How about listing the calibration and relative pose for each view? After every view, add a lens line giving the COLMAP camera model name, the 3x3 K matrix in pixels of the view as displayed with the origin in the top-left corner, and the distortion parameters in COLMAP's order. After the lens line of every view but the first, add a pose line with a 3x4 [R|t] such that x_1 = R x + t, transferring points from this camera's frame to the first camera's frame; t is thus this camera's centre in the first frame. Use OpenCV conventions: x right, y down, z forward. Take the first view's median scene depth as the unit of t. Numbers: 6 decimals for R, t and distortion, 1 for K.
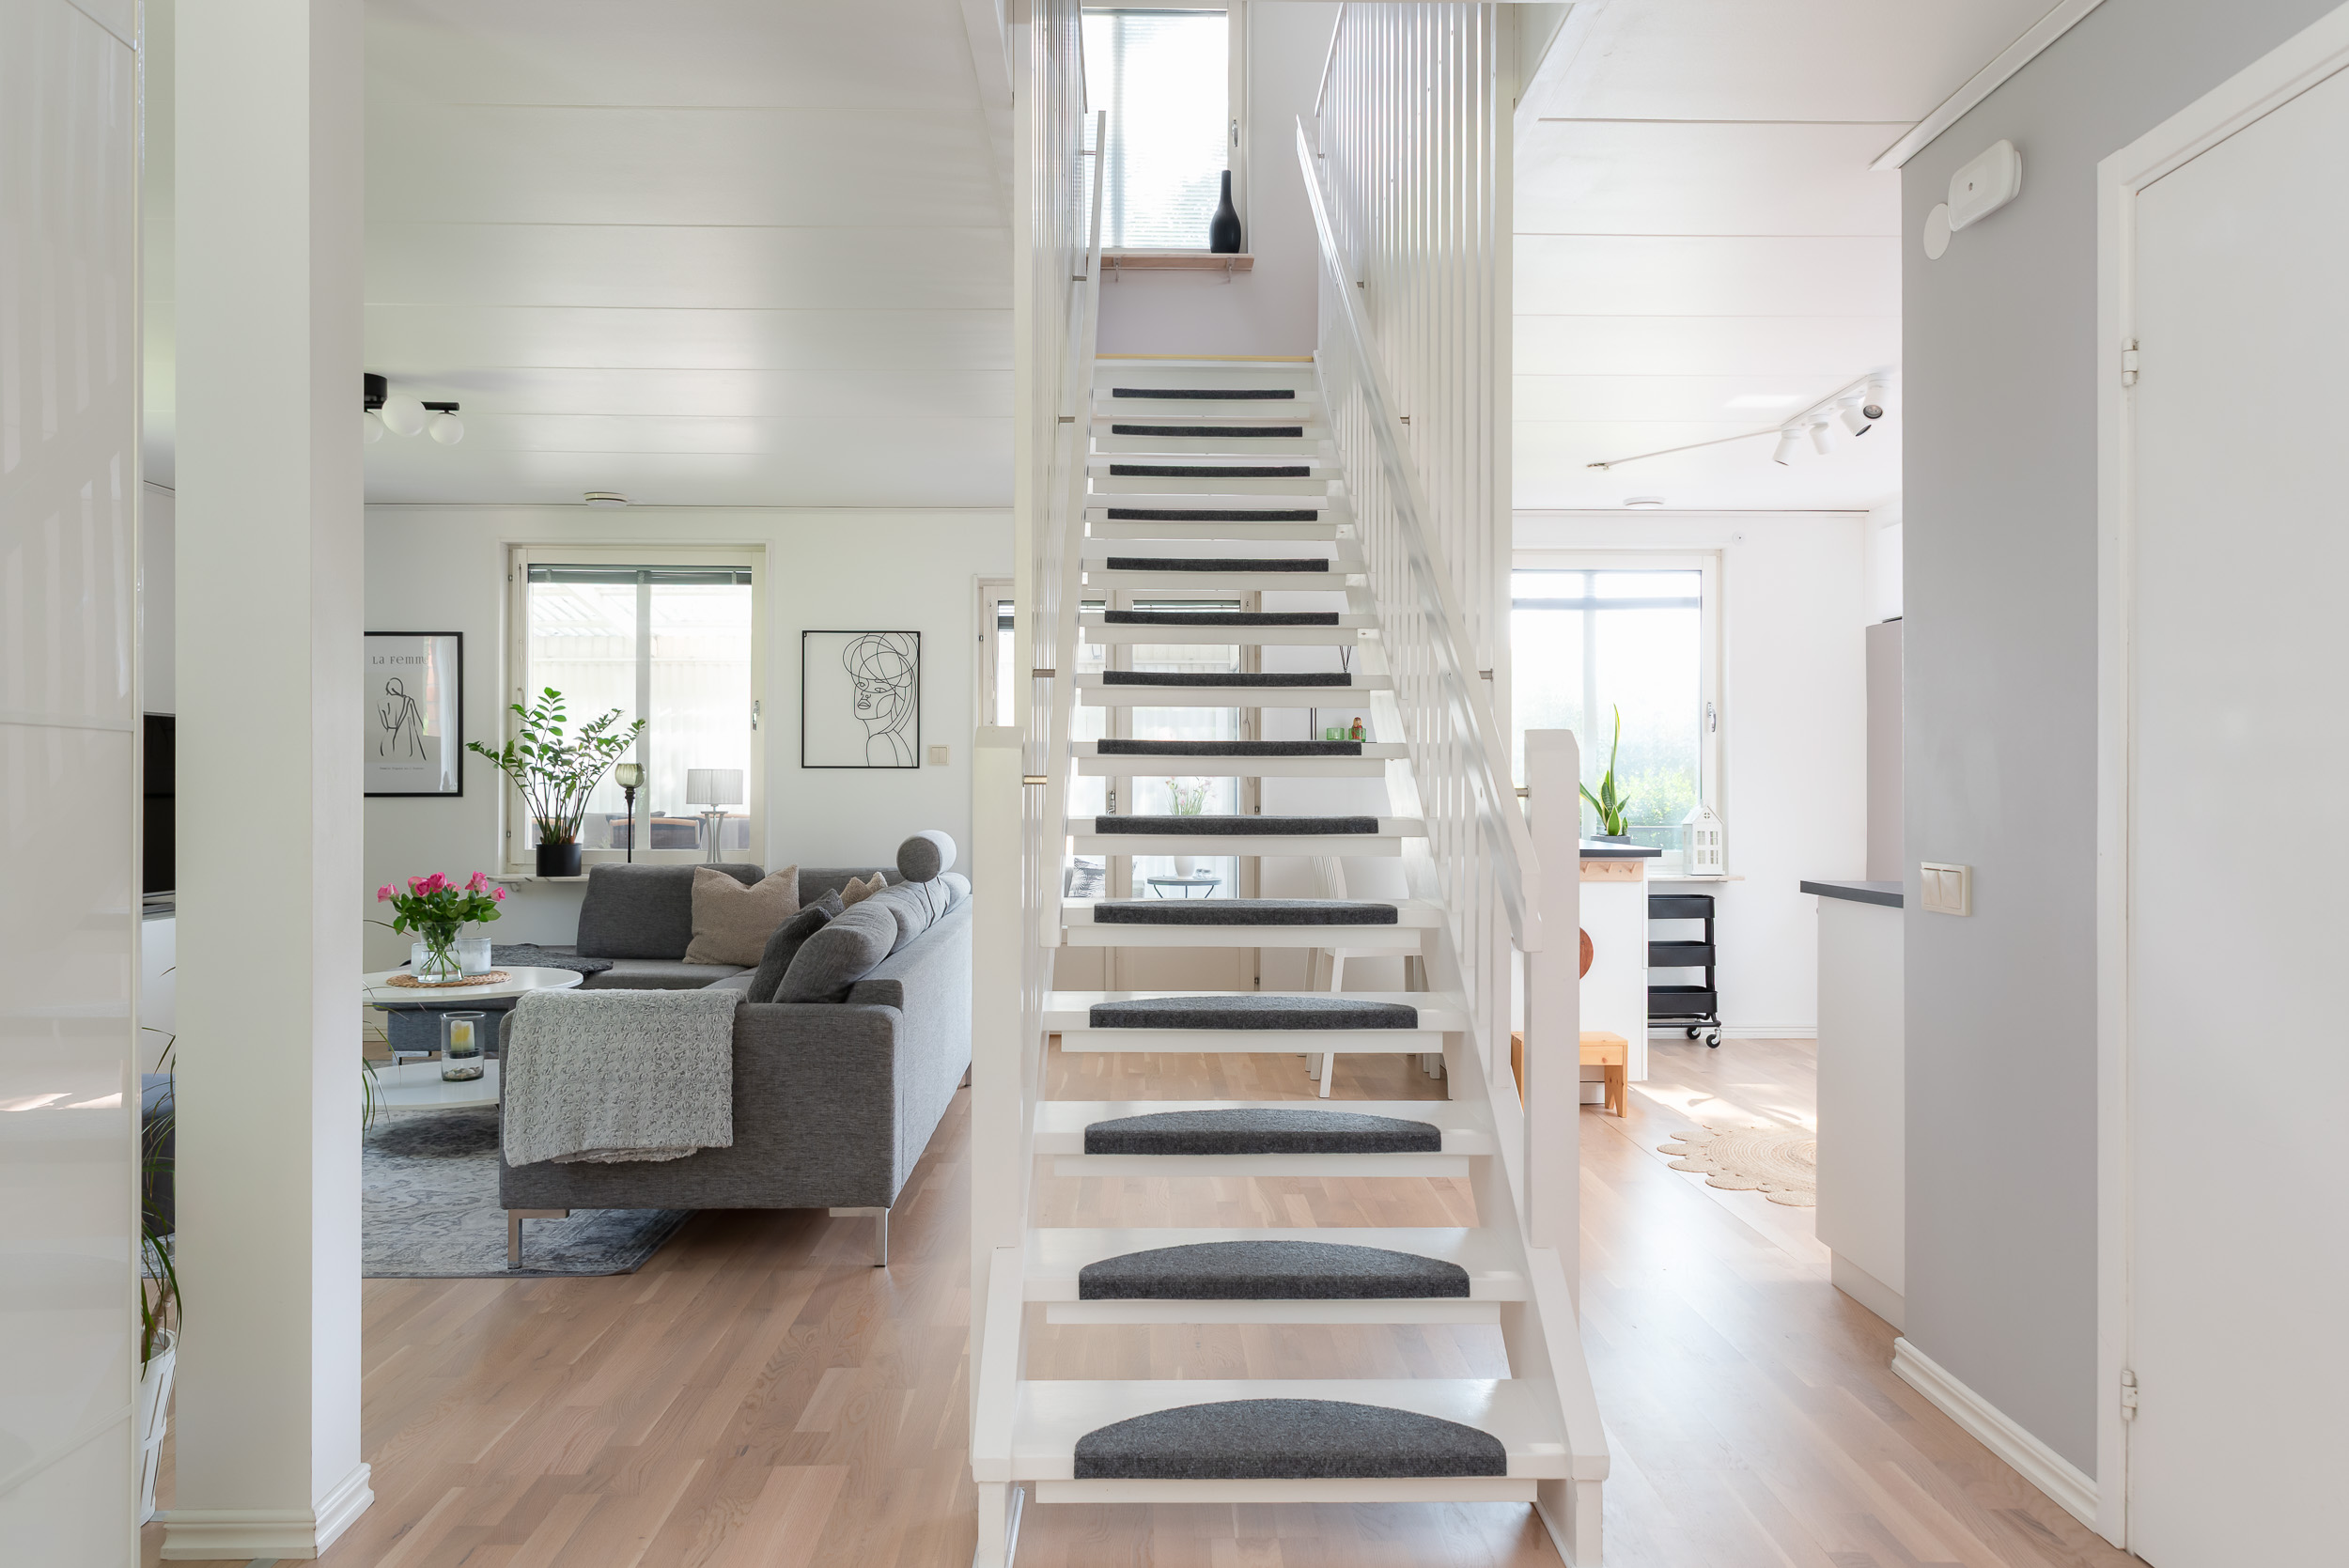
lens RADIAL K [[1619.0, 0, 1175.4], [0, 1619.0, 775.8], [0, 0, 1]] dist [0.001064, -0.000352]
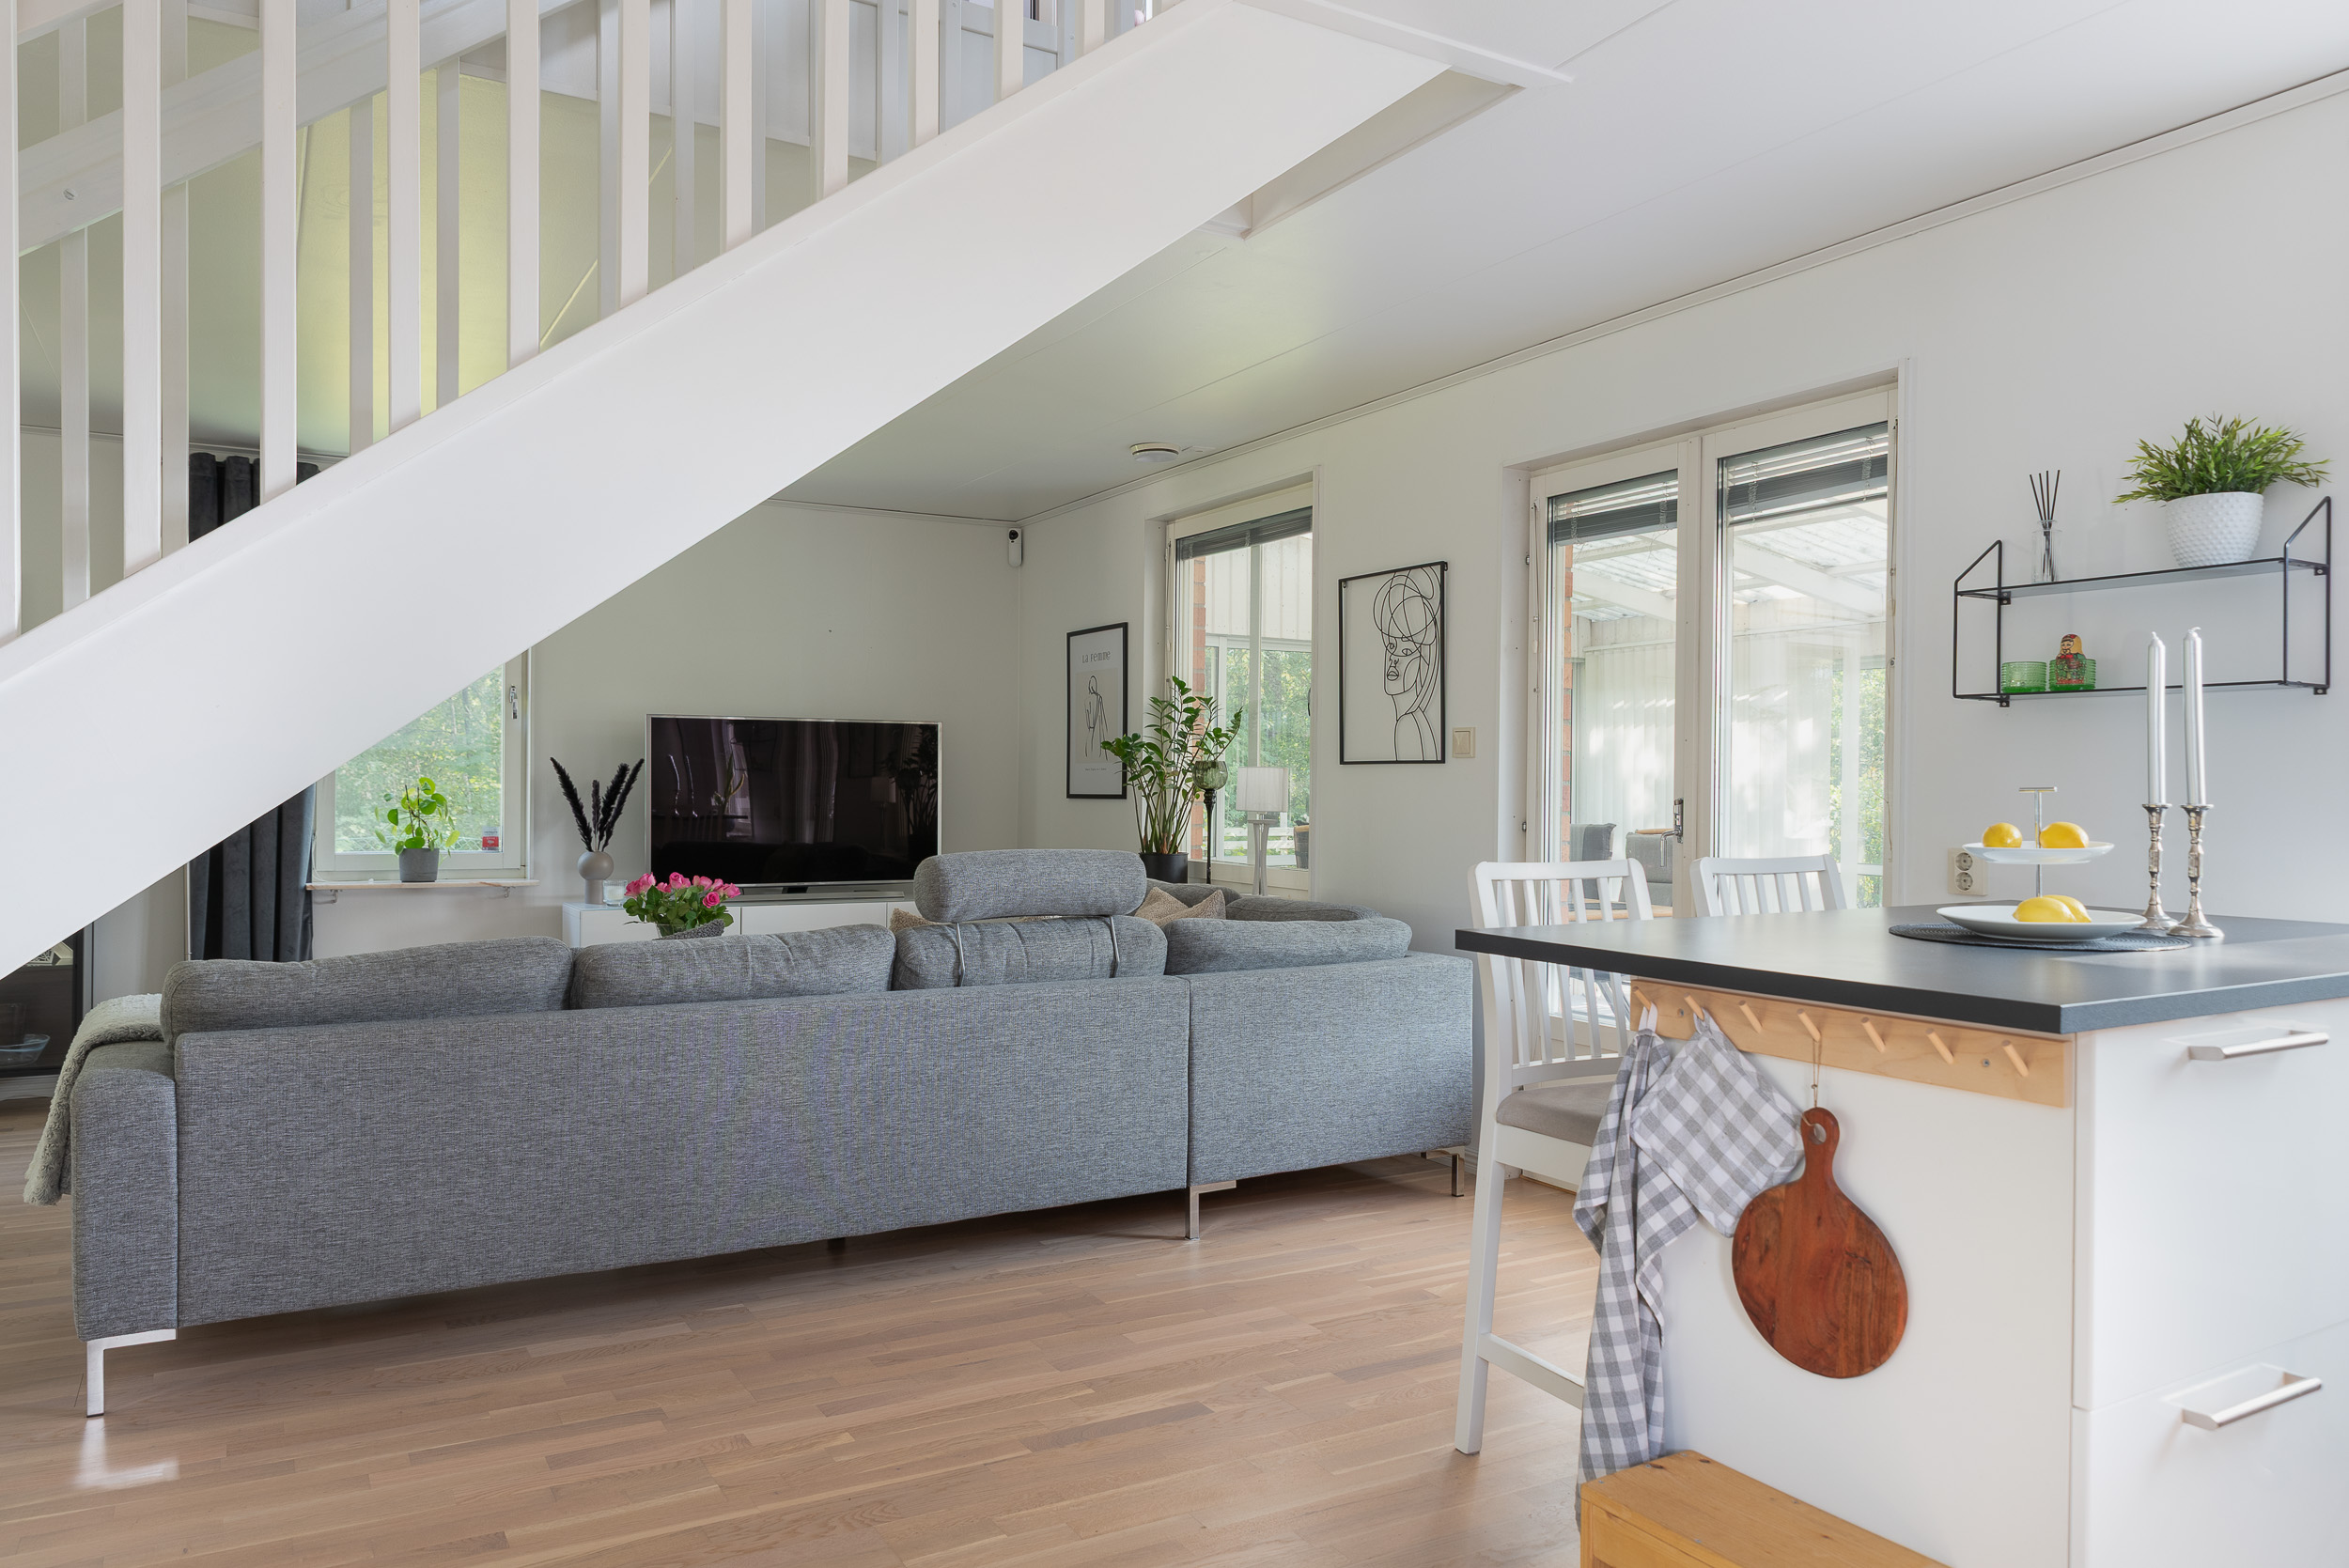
lens RADIAL K [[1585.6, 0, 1174.5], [0, 1585.6, 784.0], [0, 0, 1]] dist [-0.005844, -0.002845]
pose [[0.476916, 0.000014, -0.878949, 0.382059], [-0.002401, 0.999996, -0.001287, 0.005383], [0.878946, 0.002724, 0.476914, 0.599322]]
